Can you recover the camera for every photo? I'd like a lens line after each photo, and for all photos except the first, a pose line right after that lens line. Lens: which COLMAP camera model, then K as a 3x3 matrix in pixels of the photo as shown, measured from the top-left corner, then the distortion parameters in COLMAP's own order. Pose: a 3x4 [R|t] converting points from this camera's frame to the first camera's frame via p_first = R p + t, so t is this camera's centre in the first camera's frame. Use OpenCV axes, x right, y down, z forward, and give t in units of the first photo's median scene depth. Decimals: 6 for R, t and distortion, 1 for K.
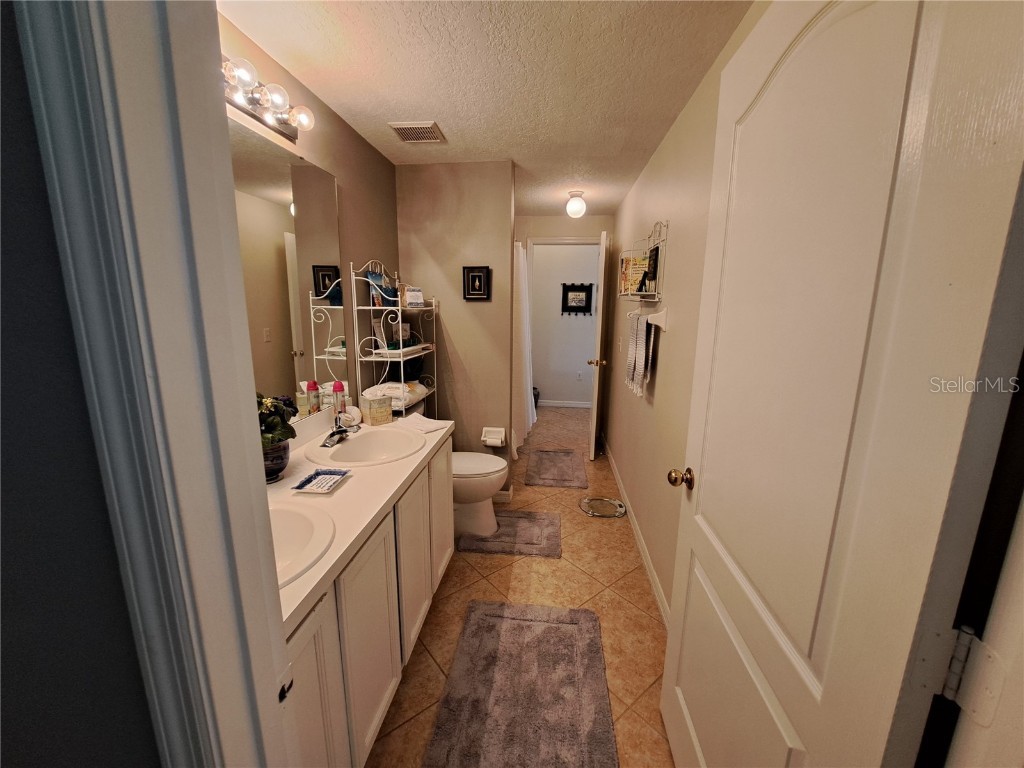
lens RADIAL K [[407.8, 0, 512.0], [0, 407.8, 384.0], [0, 0, 1]] dist [-0.019326, 0.000340]
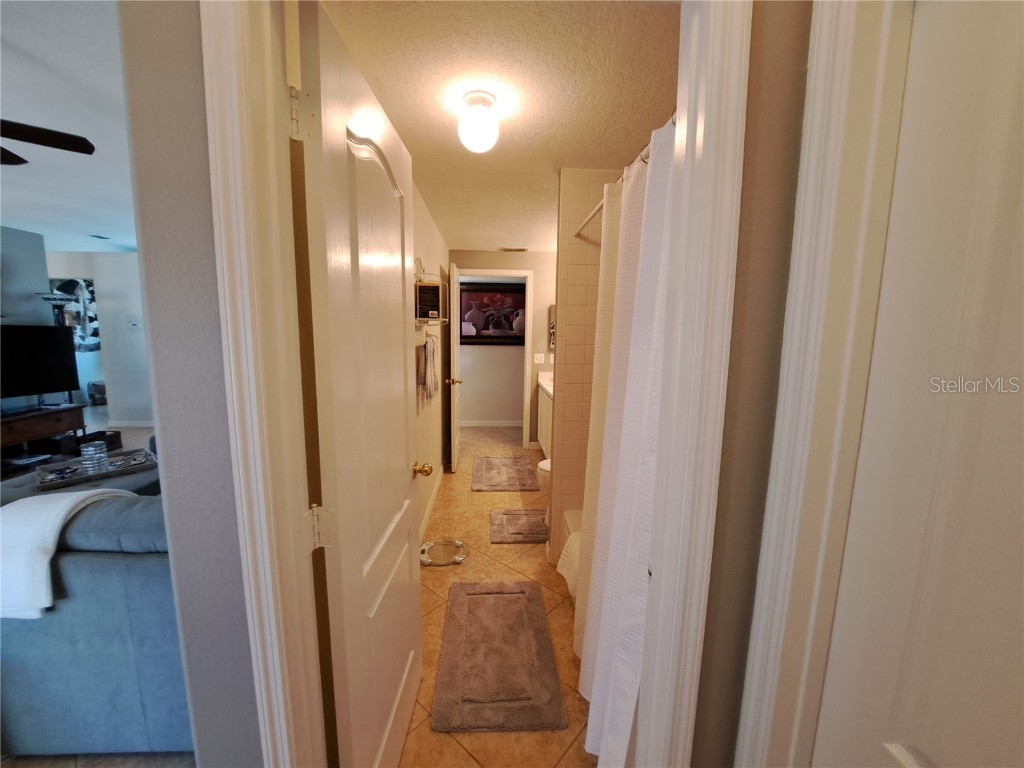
lens RADIAL K [[410.0, 0, 512.0], [0, 410.0, 384.0], [0, 0, 1]] dist [-0.015691, 0.000166]
pose [[-0.986762, 0.000177, -0.162177, 0.269233], [-0.052236, 0.946362, 0.318857, -0.420348], [0.153535, 0.323107, -0.933825, 2.140581]]
